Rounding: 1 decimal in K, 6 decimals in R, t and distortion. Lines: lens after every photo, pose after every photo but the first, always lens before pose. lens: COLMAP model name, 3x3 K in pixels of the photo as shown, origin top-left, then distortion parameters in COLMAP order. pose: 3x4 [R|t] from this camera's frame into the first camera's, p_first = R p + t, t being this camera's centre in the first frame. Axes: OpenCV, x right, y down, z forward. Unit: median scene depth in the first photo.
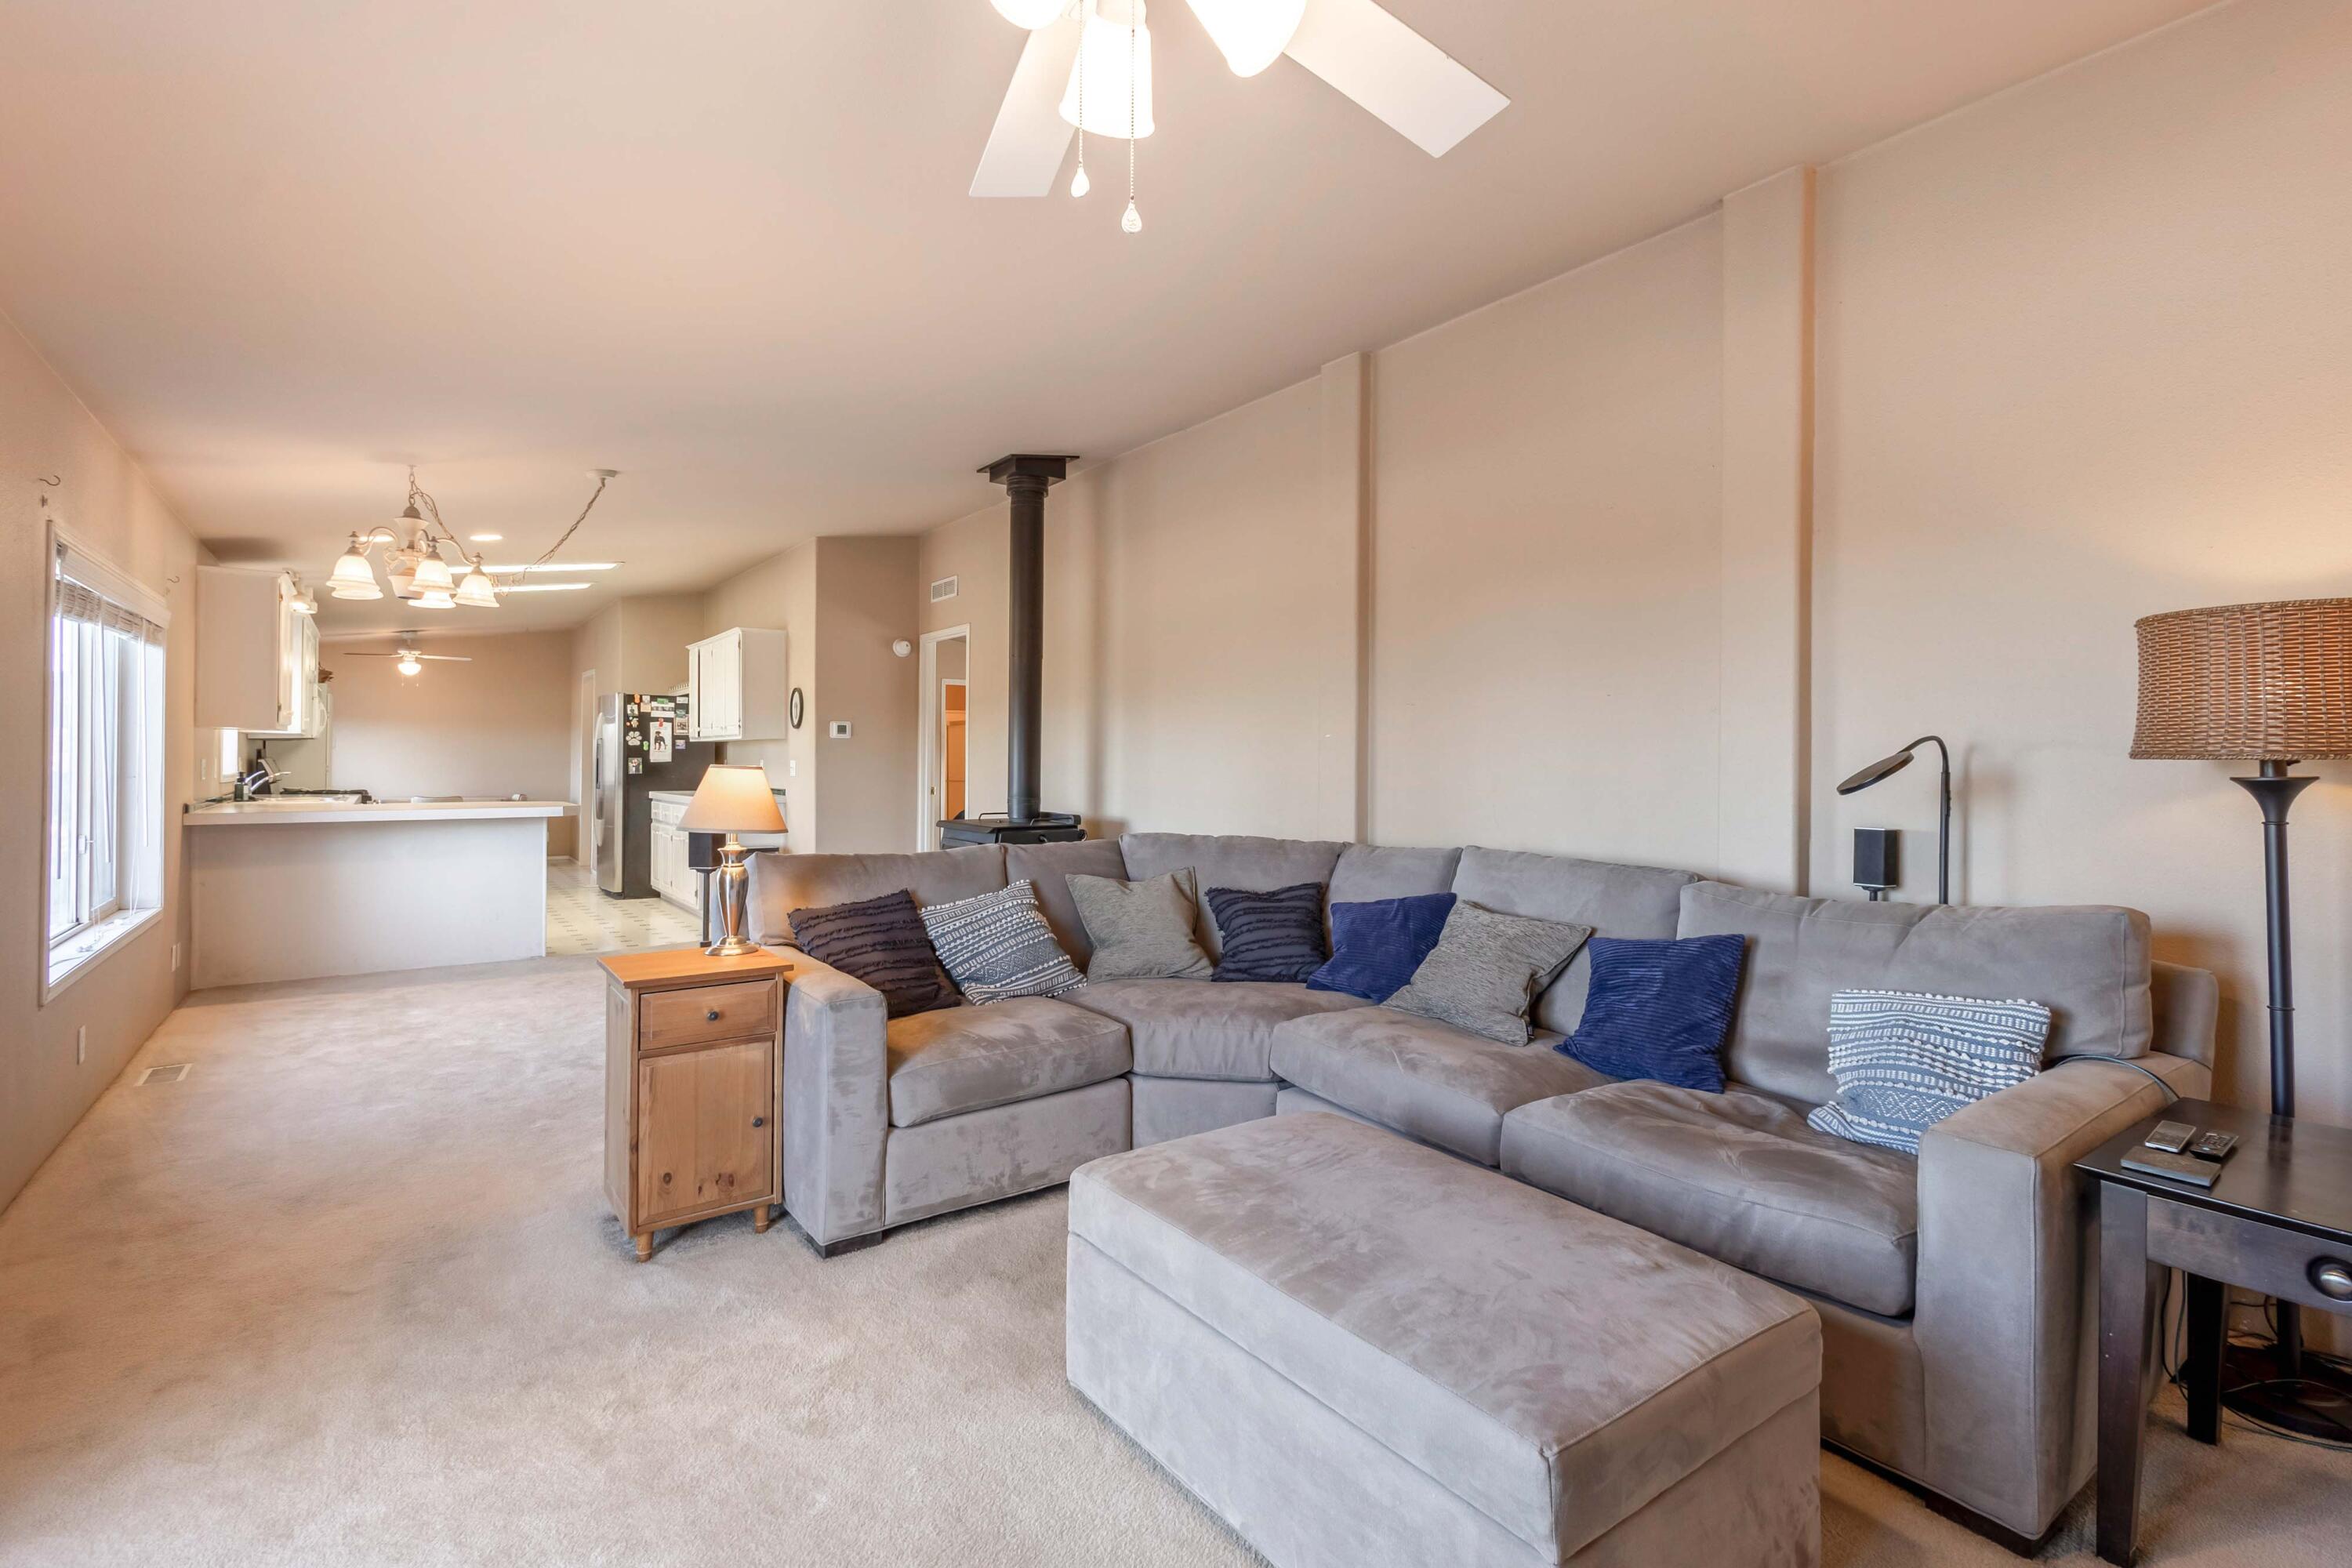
lens RADIAL K [[1083.4, 0, 1177.6], [0, 1083.4, 766.2], [0, 0, 1]] dist [0.012728, -0.000479]
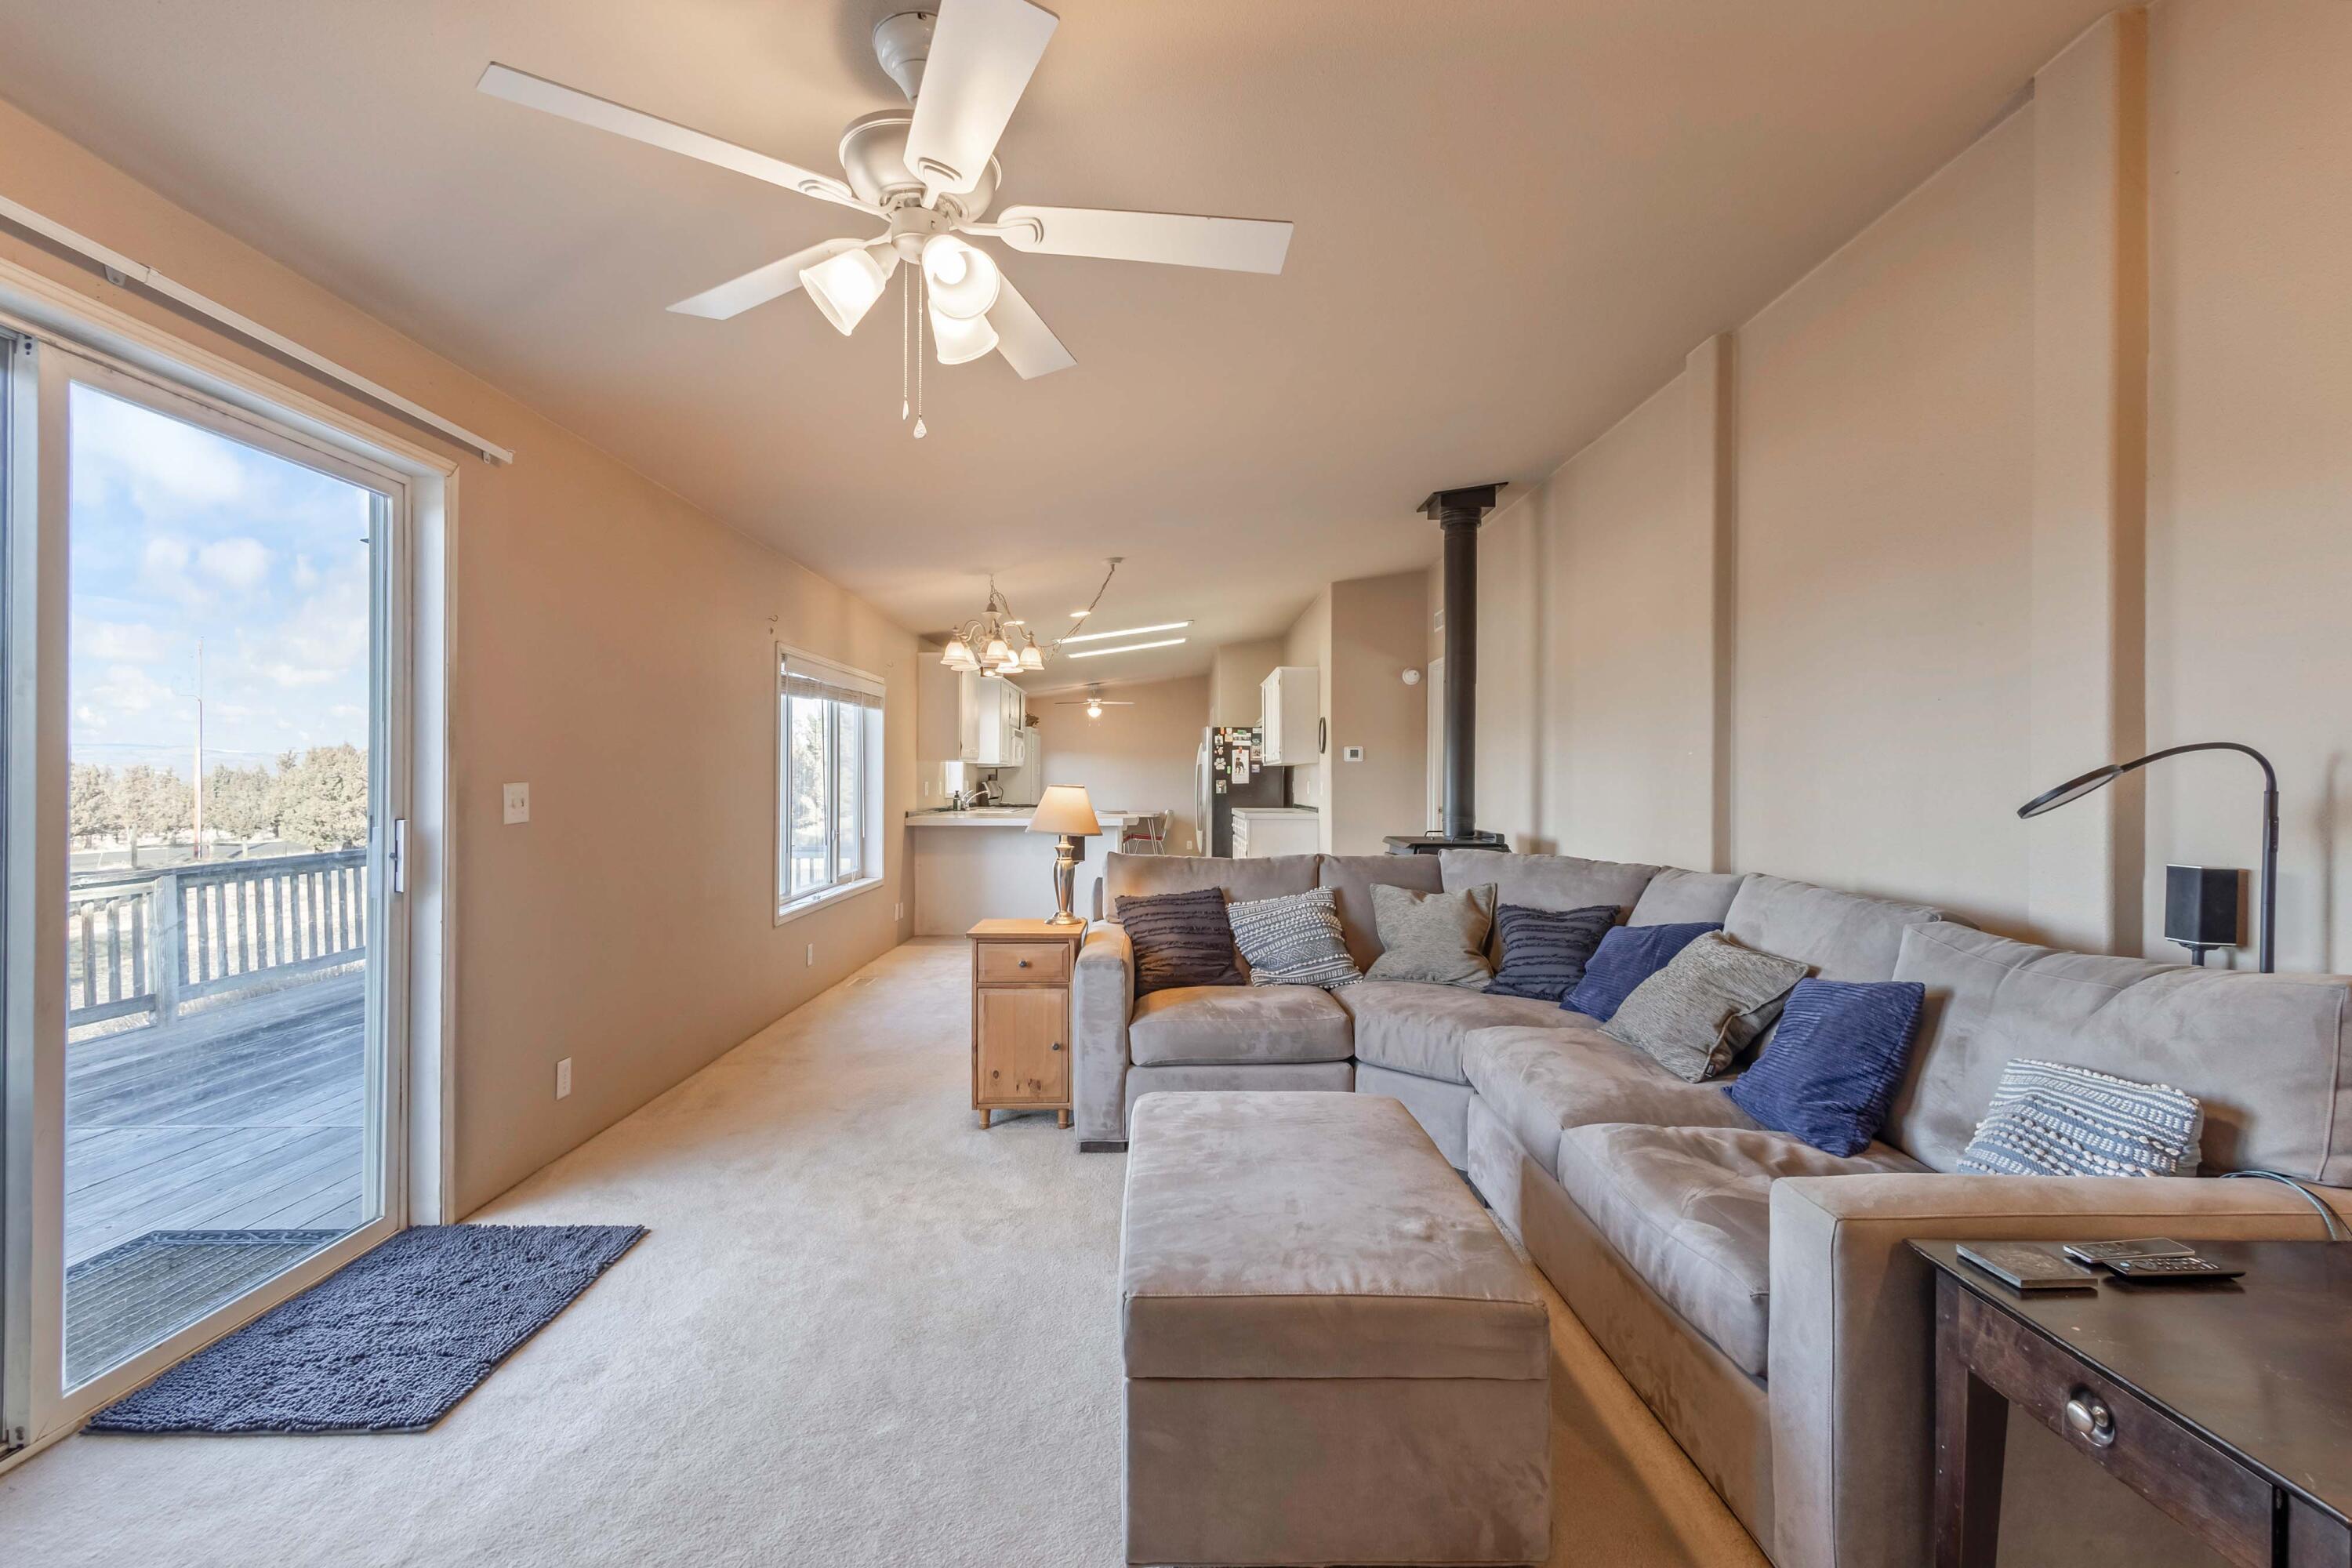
lens RADIAL K [[1083.4, 0, 1179.3], [0, 1083.4, 786.1], [0, 0, 1]] dist [0.012728, -0.000479]
pose [[0.818841, -0.000953, -0.574019, 0.281065], [0.000066, 0.999999, -0.001566, 0.001556], [0.574020, 0.001245, 0.818840, -0.013937]]
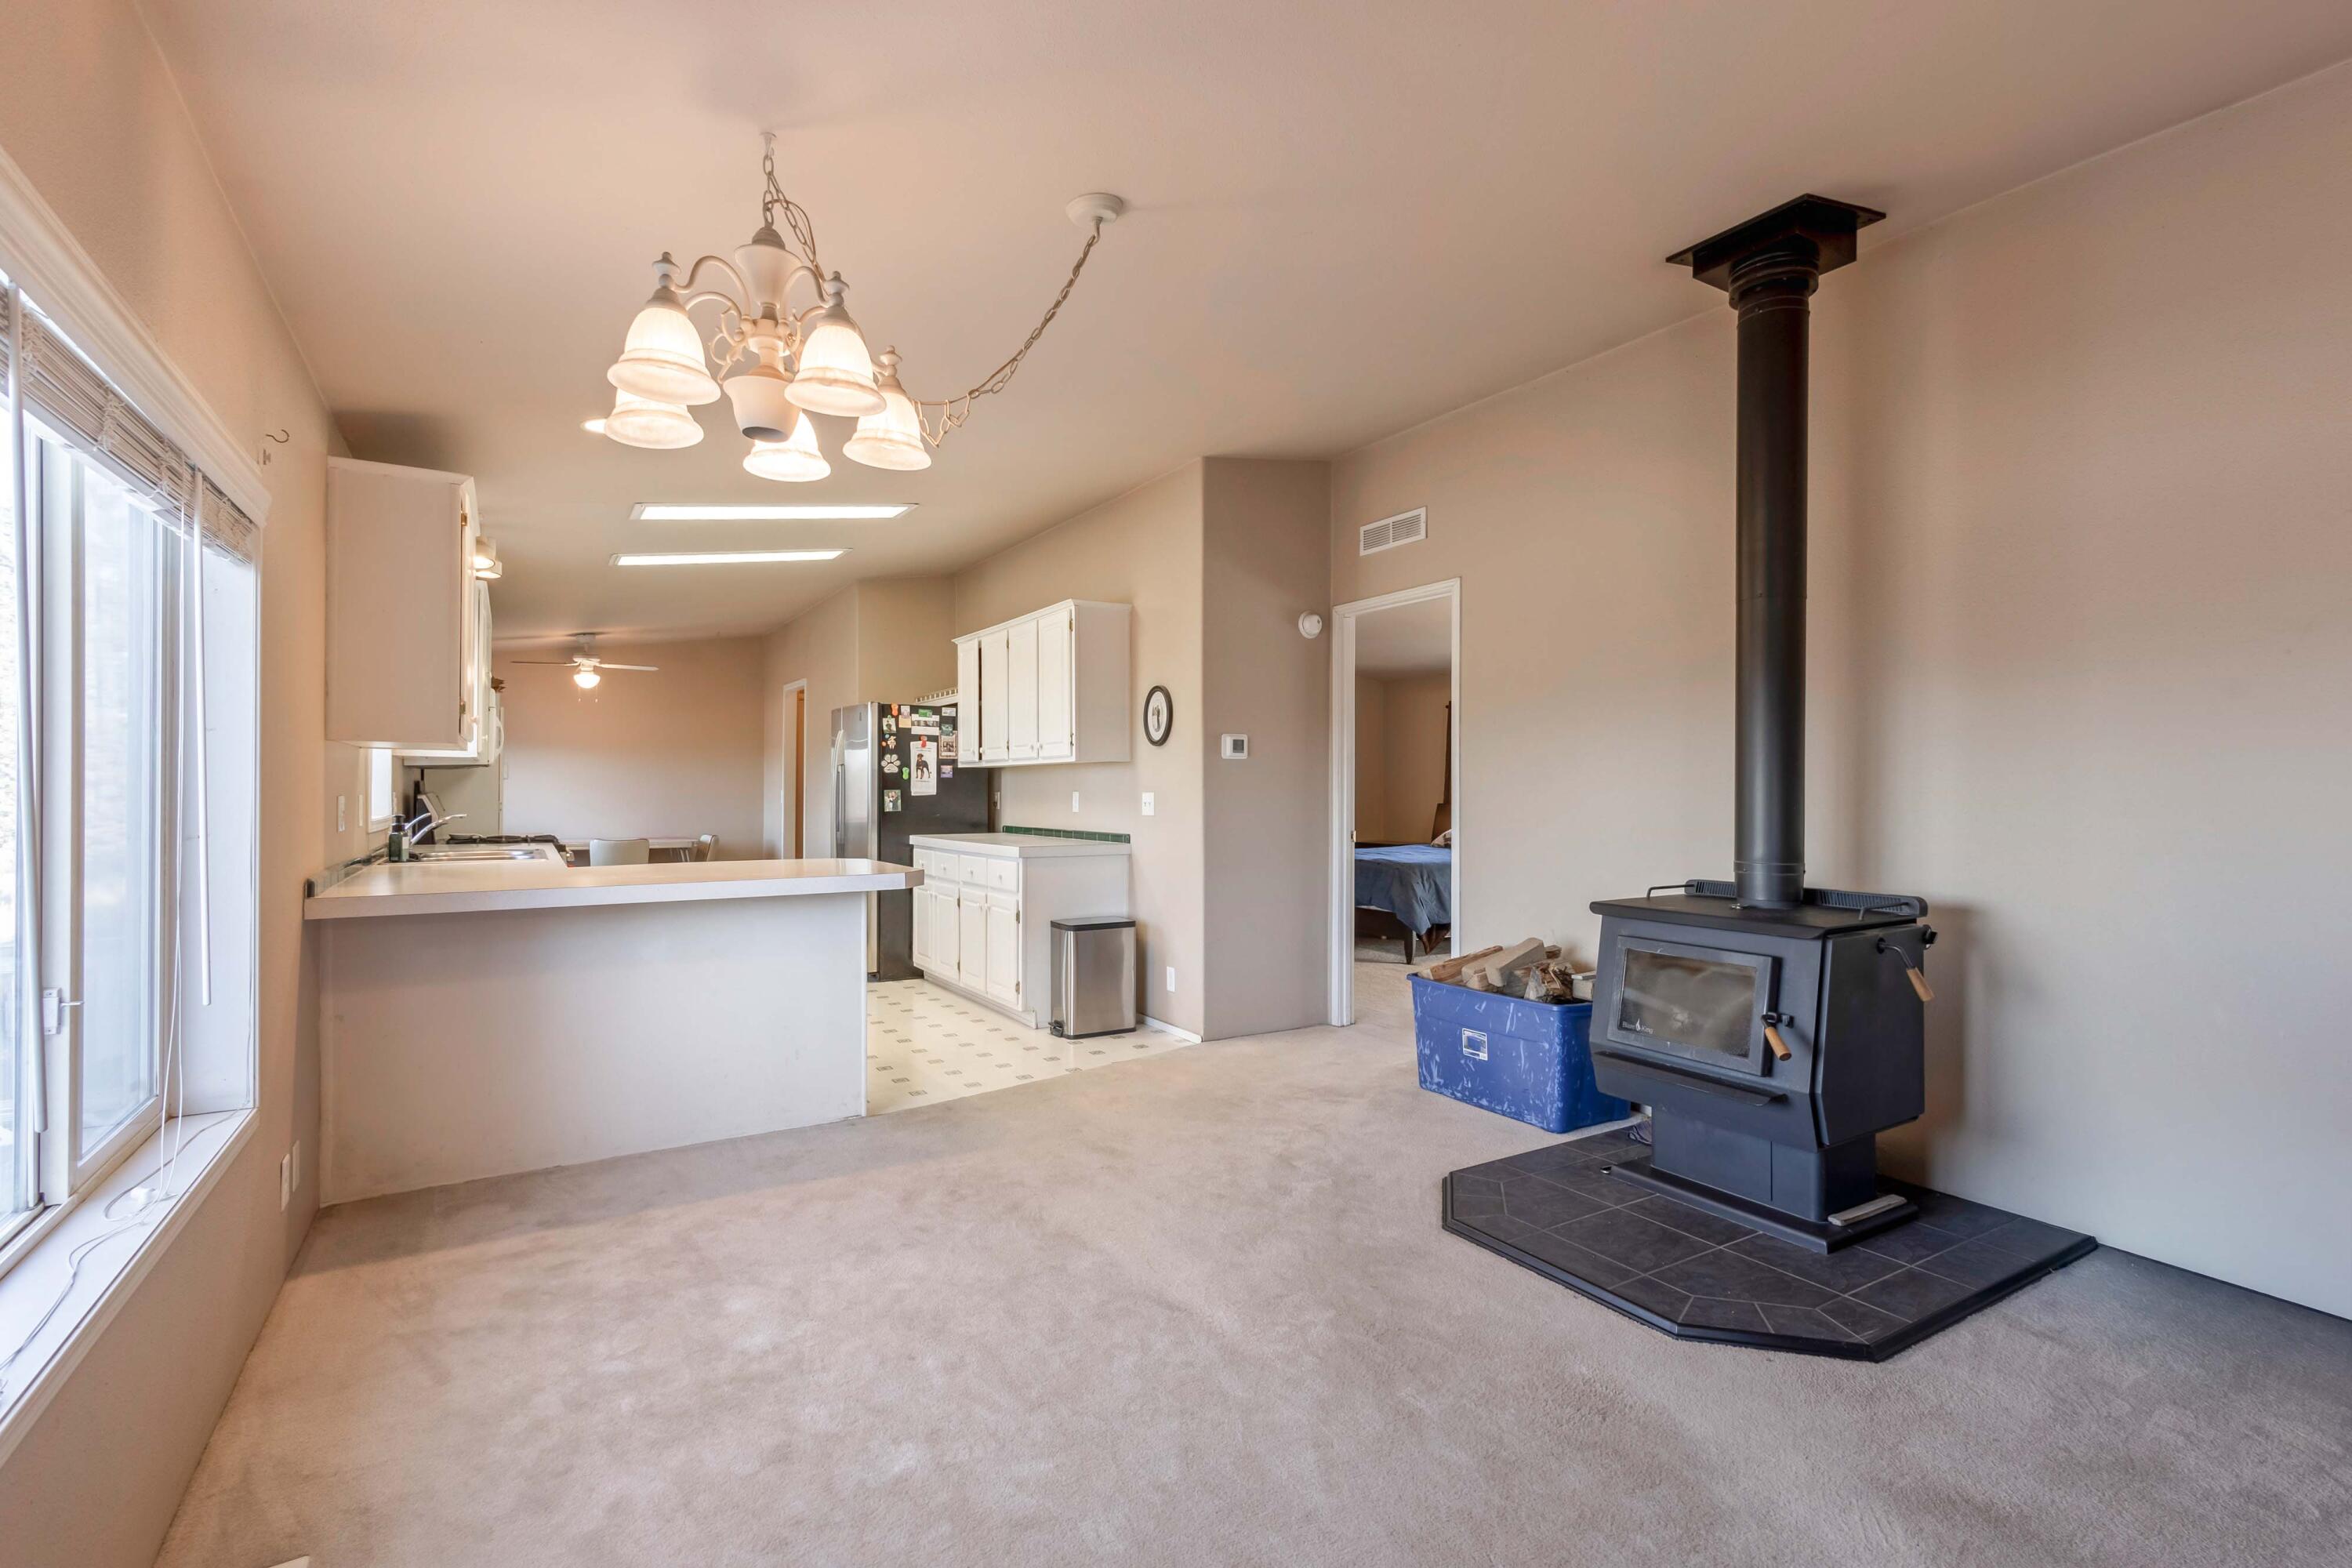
lens RADIAL K [[1083.4, 0, 1185.7], [0, 1083.4, 792.4], [0, 0, 1]] dist [0.012728, -0.000479]
pose [[0.997174, -0.005144, -0.074951, -0.456664], [0.004975, 0.999985, -0.002434, -0.006070], [0.074962, 0.002054, 0.997184, 0.520776]]
